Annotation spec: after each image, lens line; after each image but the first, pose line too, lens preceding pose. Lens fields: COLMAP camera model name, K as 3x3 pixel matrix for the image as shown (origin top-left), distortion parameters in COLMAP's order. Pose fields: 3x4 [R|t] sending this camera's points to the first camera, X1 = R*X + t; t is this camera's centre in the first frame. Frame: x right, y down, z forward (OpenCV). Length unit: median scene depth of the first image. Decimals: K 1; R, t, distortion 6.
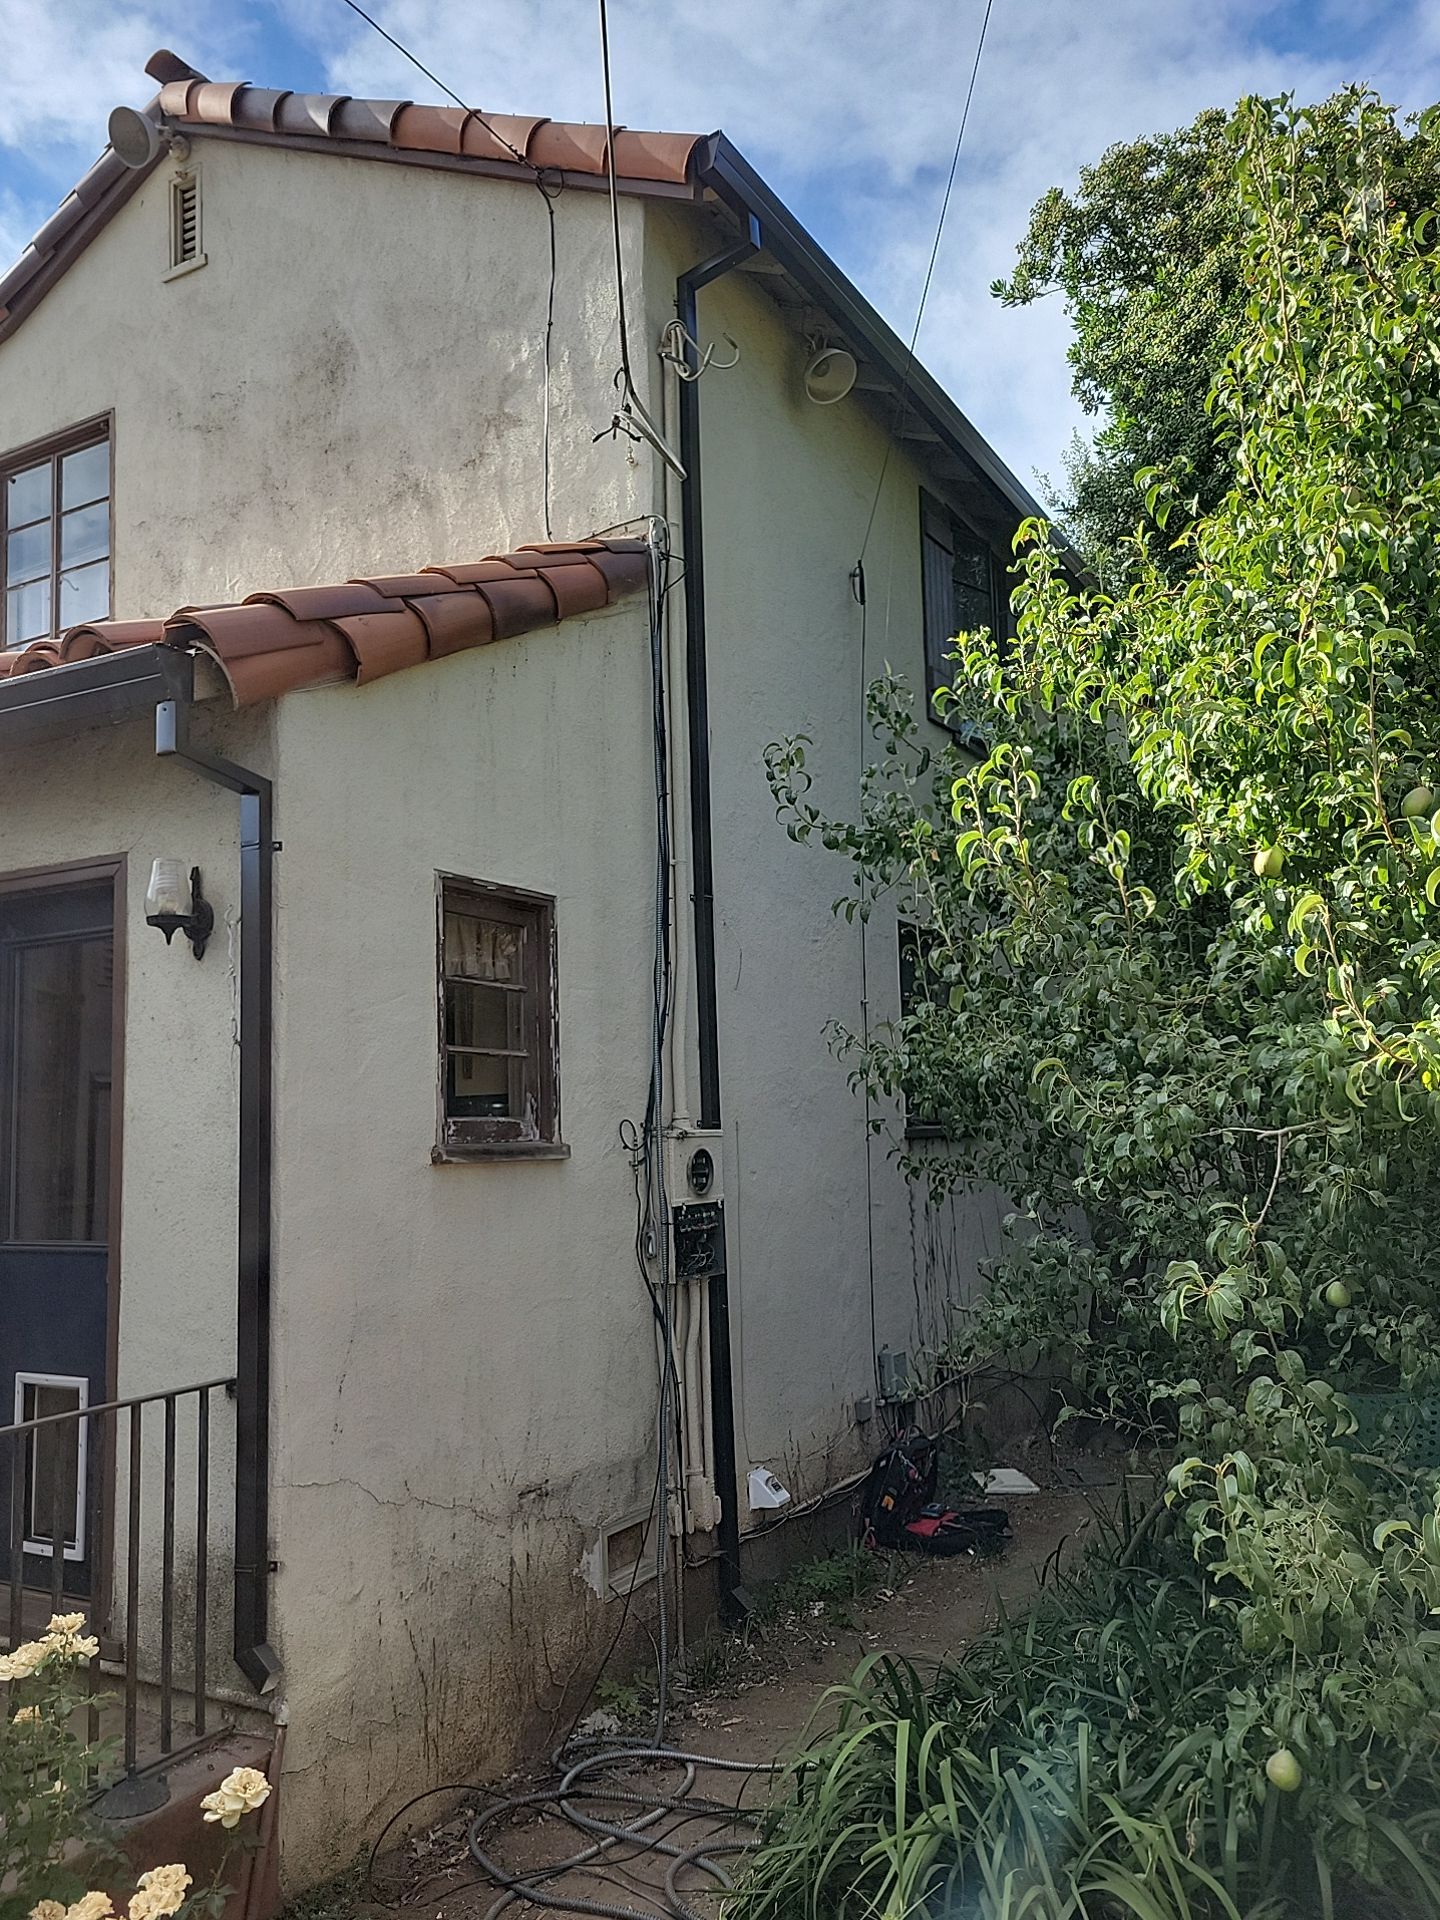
lens RADIAL K [[1491.8, 0, 745.6], [0, 1491.8, 1027.9], [0, 0, 1]] dist [0.038620, -0.048192]
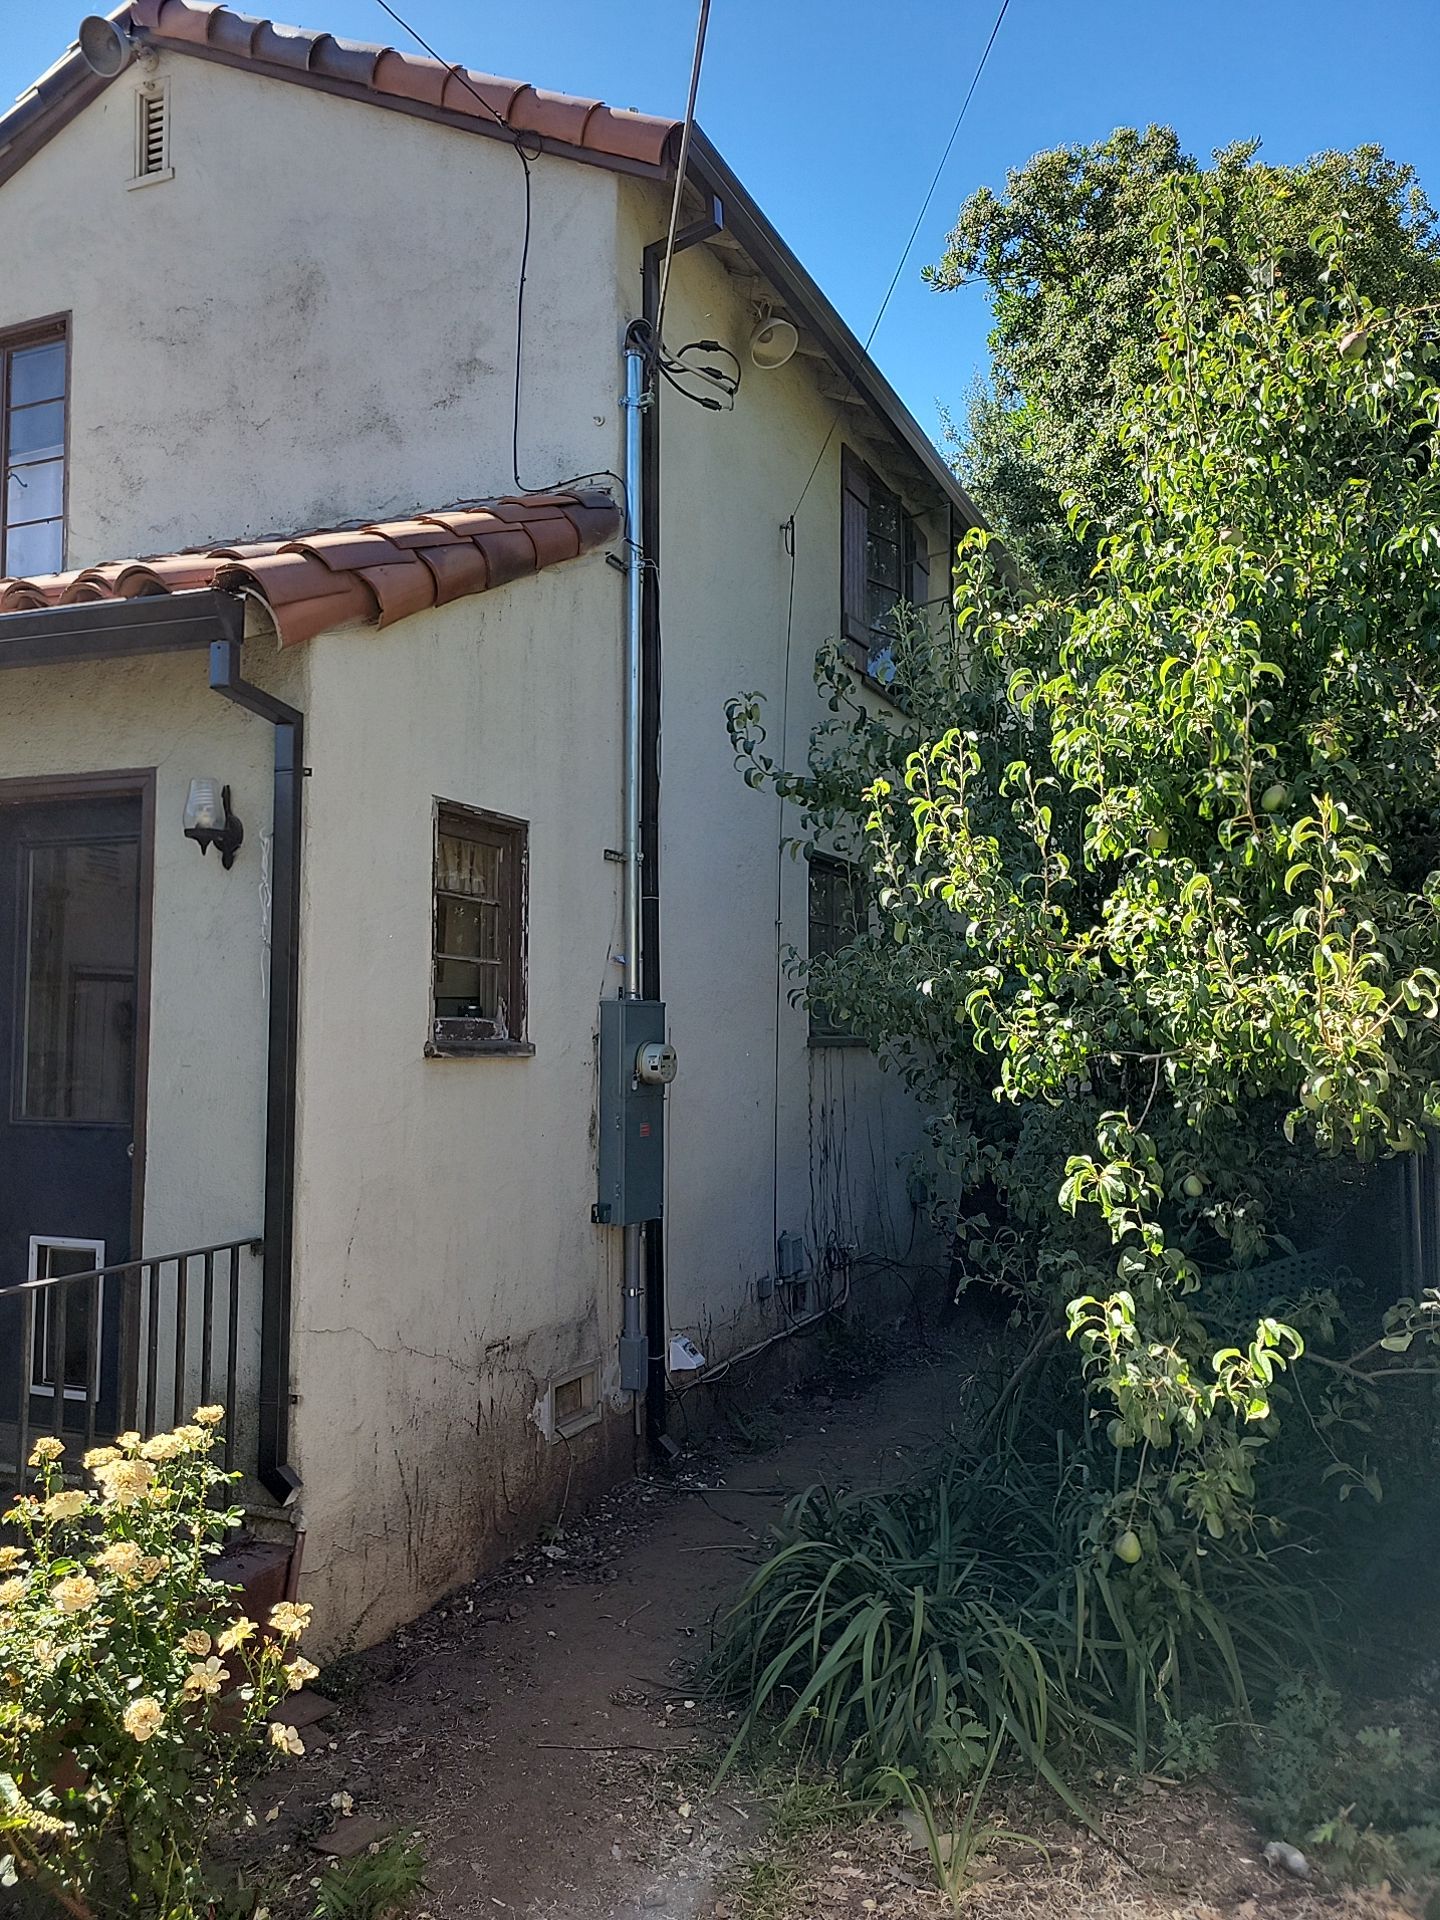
lens RADIAL K [[1491.8, 0, 773.0], [0, 1491.8, 1009.4], [0, 0, 1]] dist [0.038620, -0.048192]
pose [[0.992596, 0.034459, 0.116474, -0.072895], [-0.040429, 0.997966, 0.049292, -0.010778], [-0.114538, -0.053636, 0.991970, -0.137201]]
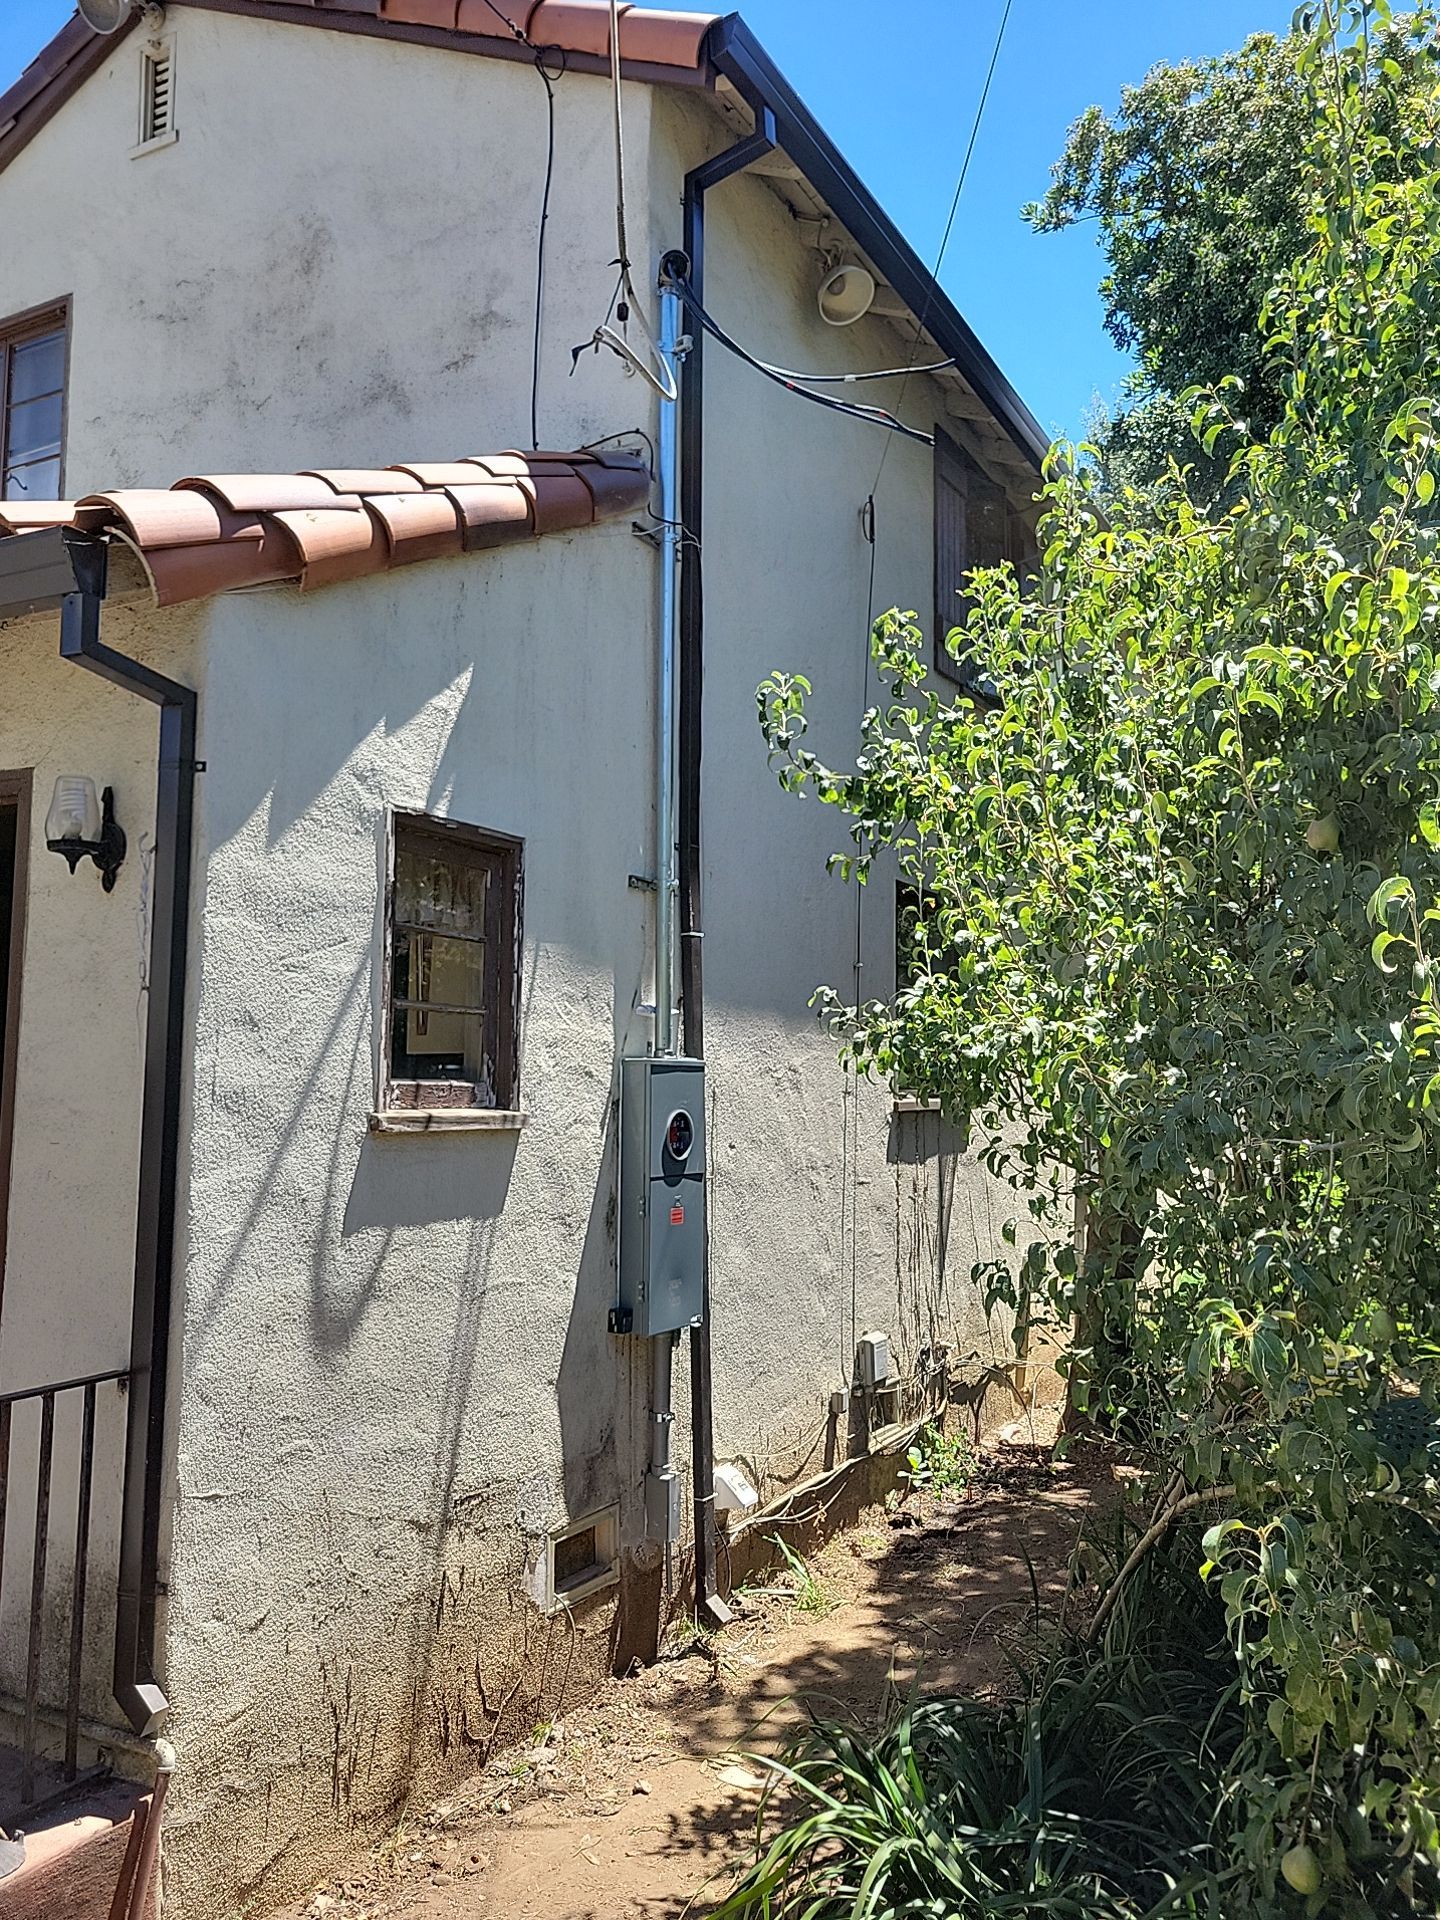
lens RADIAL K [[1491.8, 0, 782.8], [0, 1491.8, 989.3], [0, 0, 1]] dist [0.038620, -0.048192]
pose [[0.998822, 0.036977, 0.031432, 0.004845], [-0.037071, 0.999310, 0.002391, -0.004583], [-0.031322, -0.003553, 0.999503, 0.089260]]
